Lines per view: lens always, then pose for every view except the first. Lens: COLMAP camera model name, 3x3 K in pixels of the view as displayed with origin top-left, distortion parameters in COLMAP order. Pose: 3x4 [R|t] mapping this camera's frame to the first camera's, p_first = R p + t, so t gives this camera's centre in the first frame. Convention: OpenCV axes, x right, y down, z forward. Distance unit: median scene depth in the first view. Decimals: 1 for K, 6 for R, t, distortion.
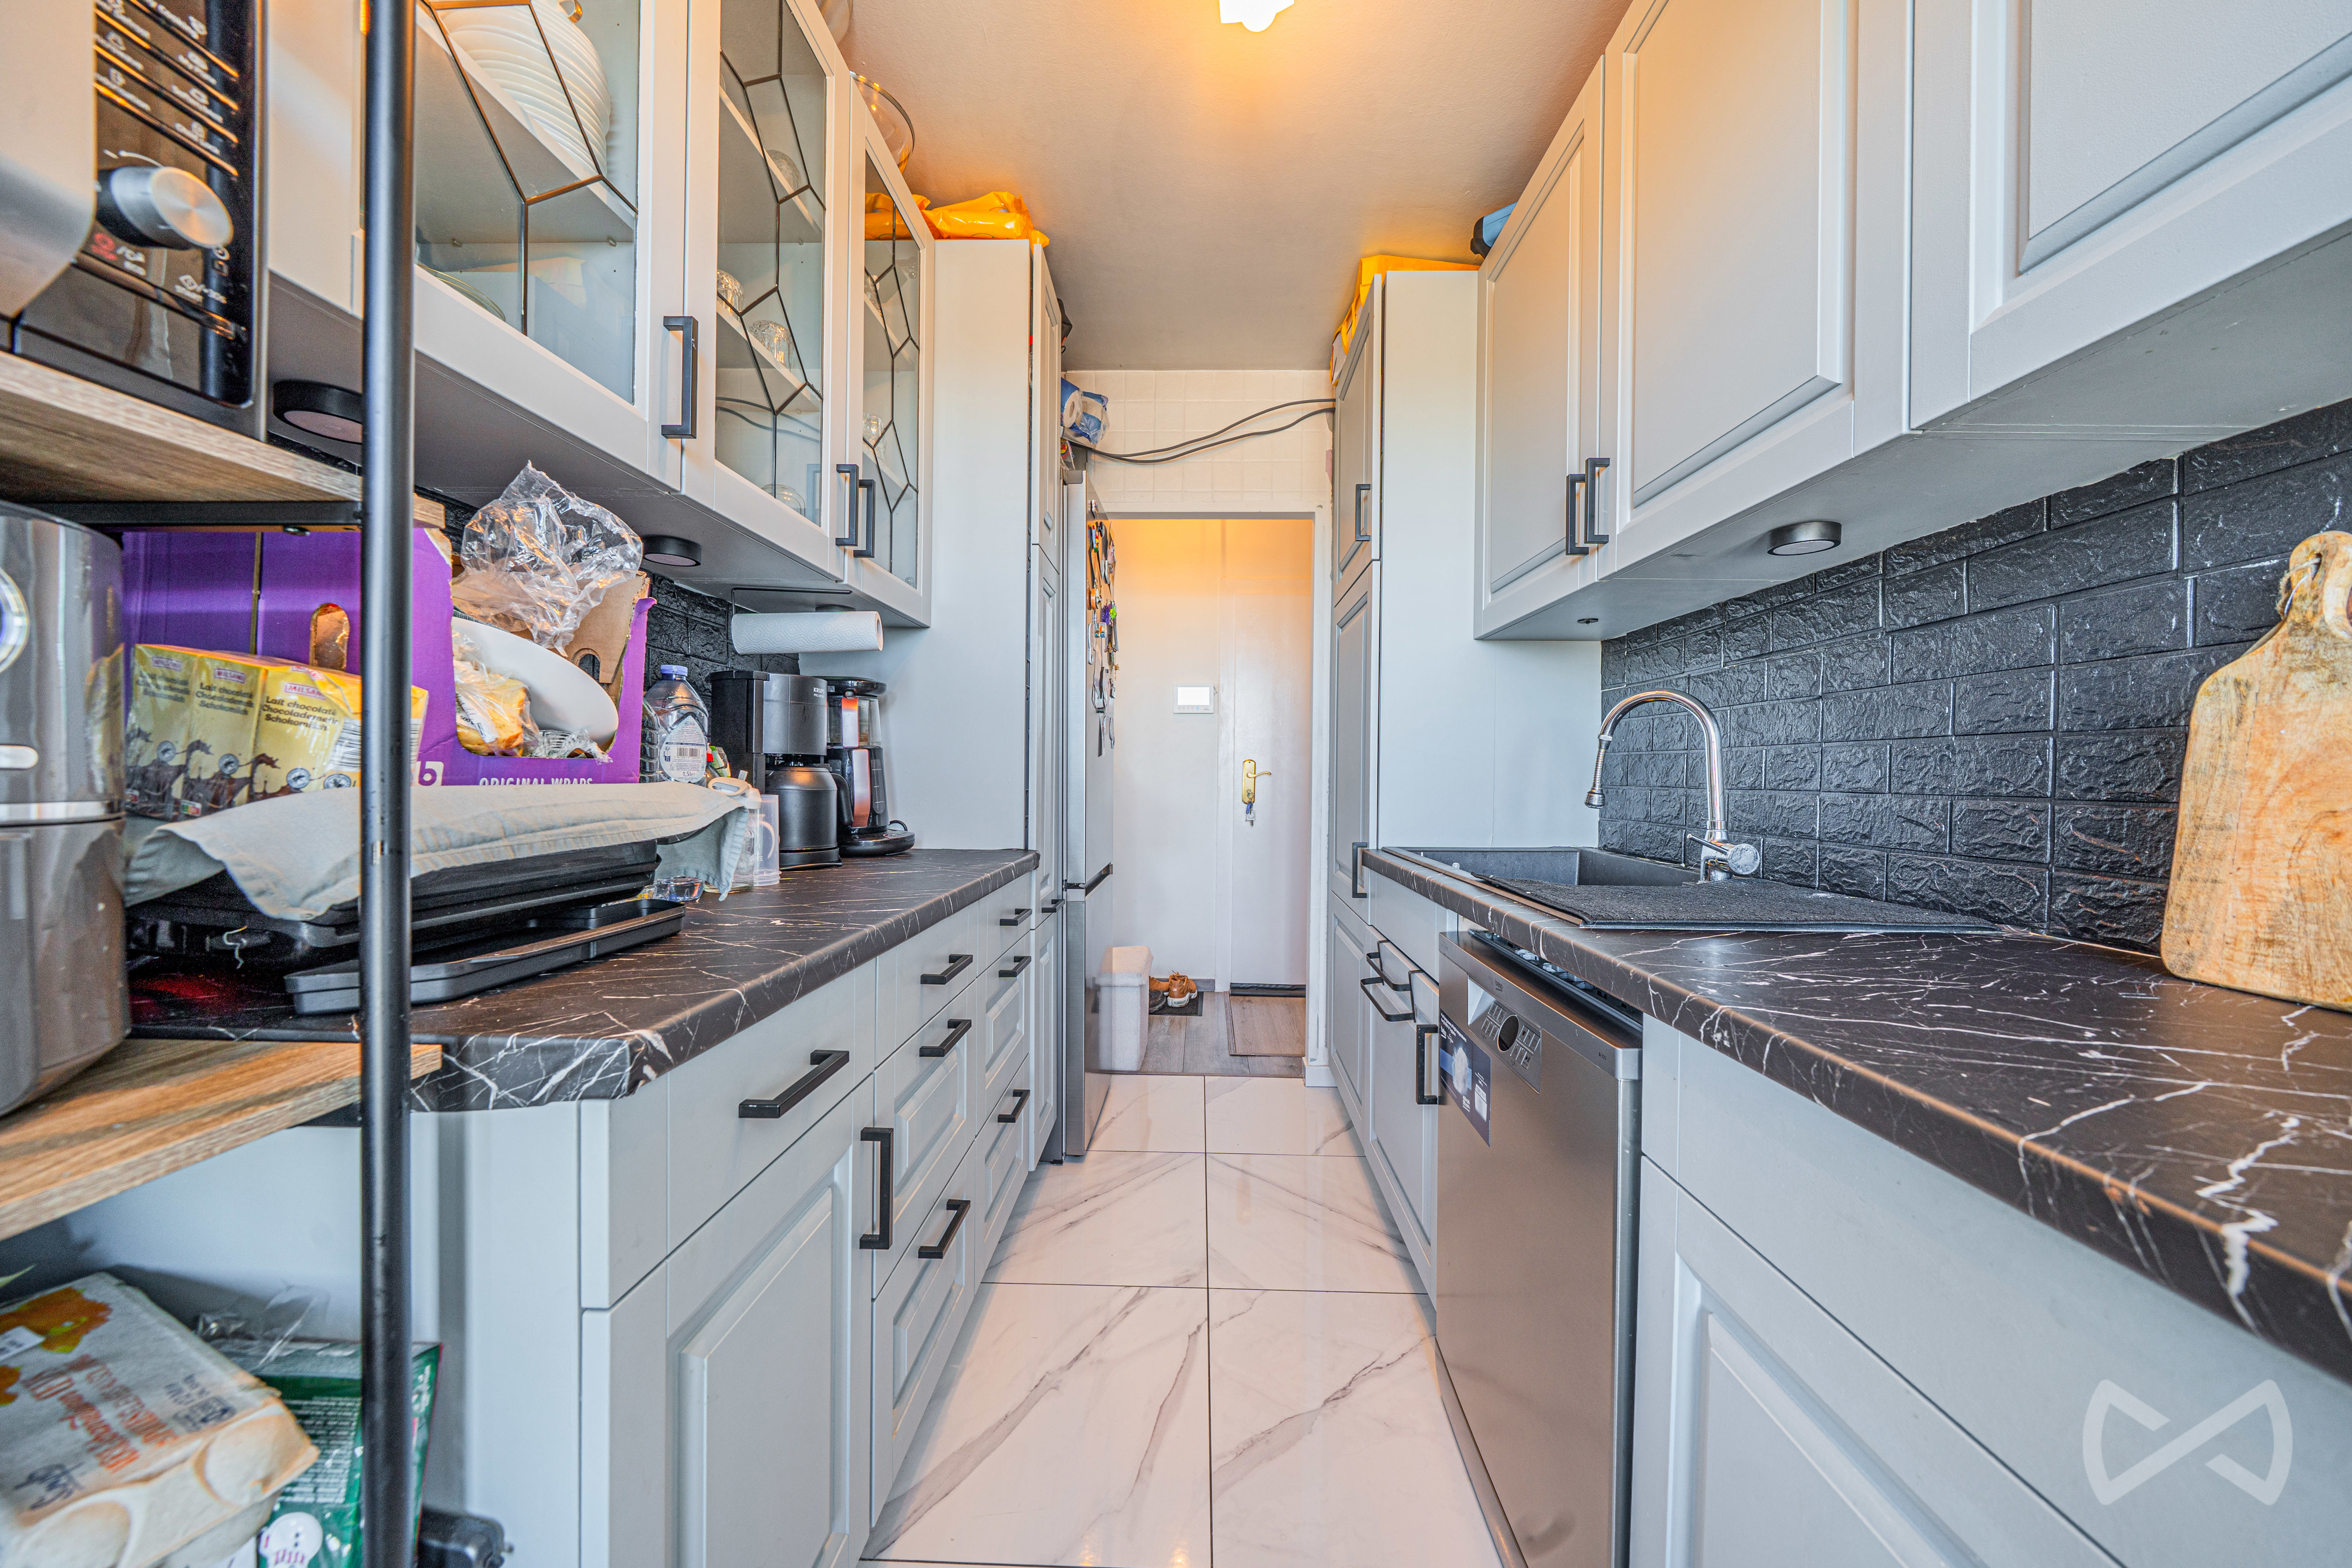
lens RADIAL K [[805.7, 0, 1175.1], [0, 805.7, 783.0], [0, 0, 1]] dist [-0.003192, -0.000405]
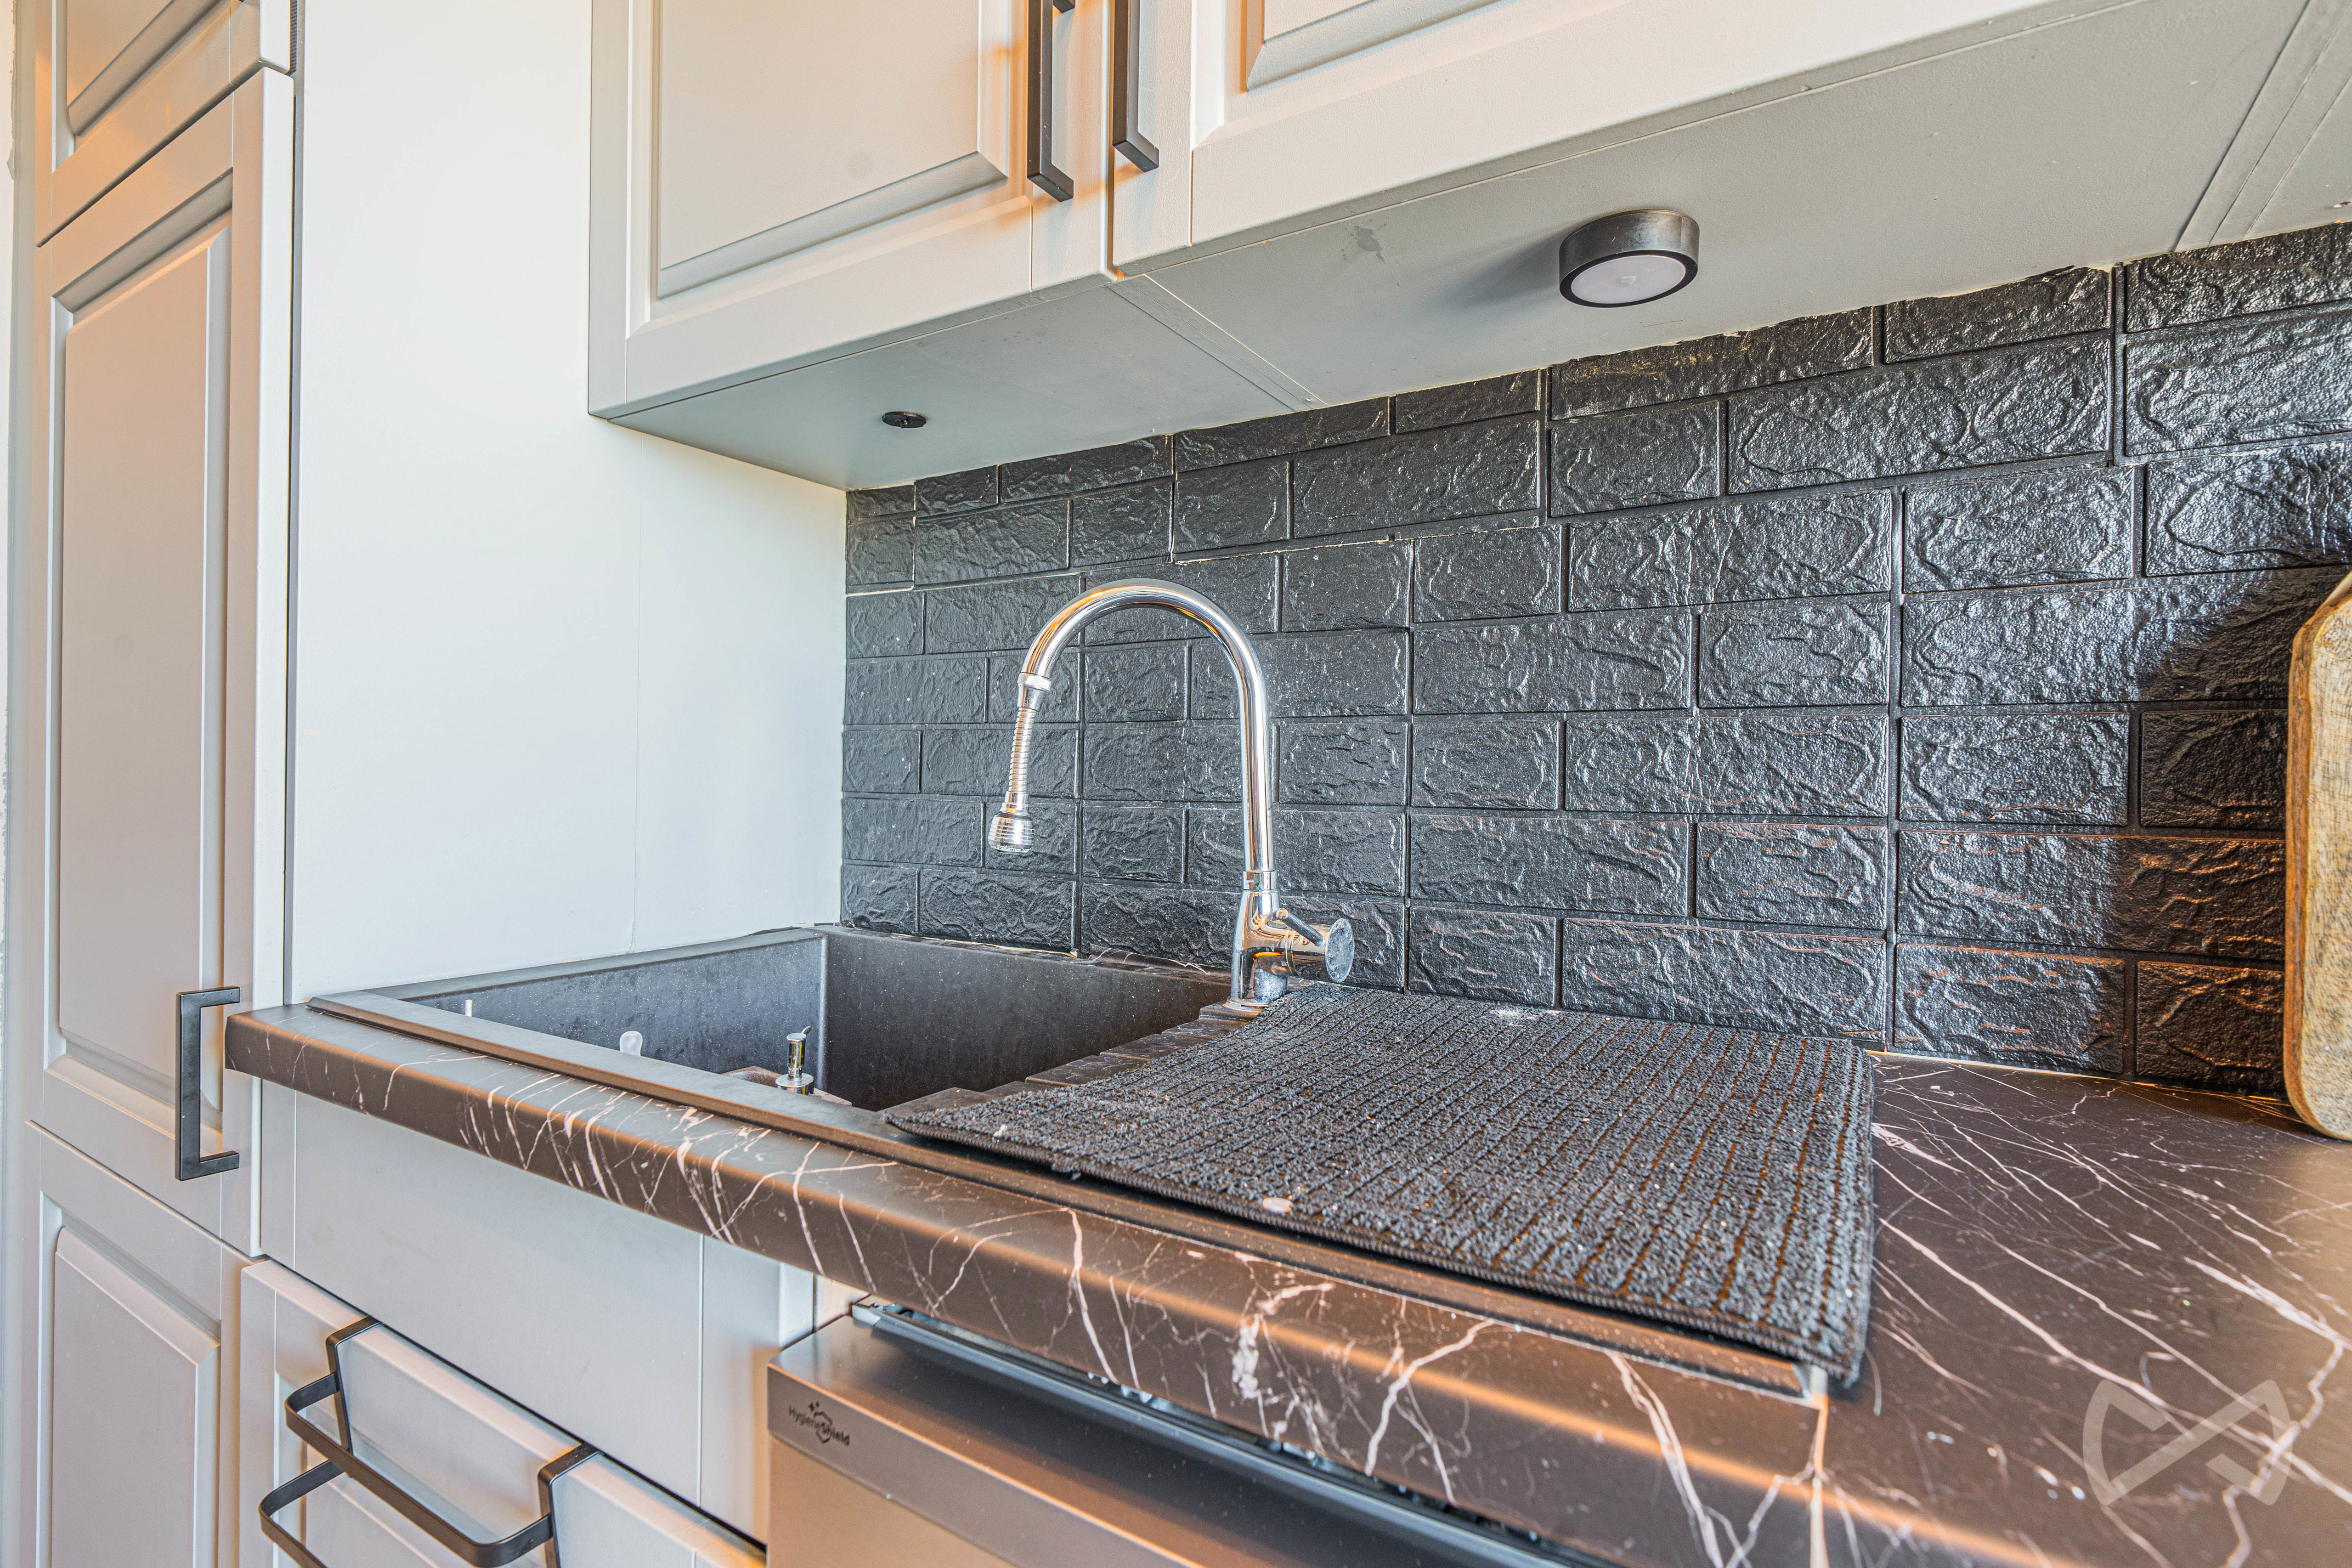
lens RADIAL K [[1119.7, 0, 1171.1], [0, 1119.7, 785.8], [0, 0, 1]] dist [-0.001682, -0.000243]
pose [[0.509444, -0.000933, 0.860503, 0.067074], [-0.001142, 0.999998, 0.001761, -0.003735], [-0.860503, -0.001880, 0.509442, 0.598073]]
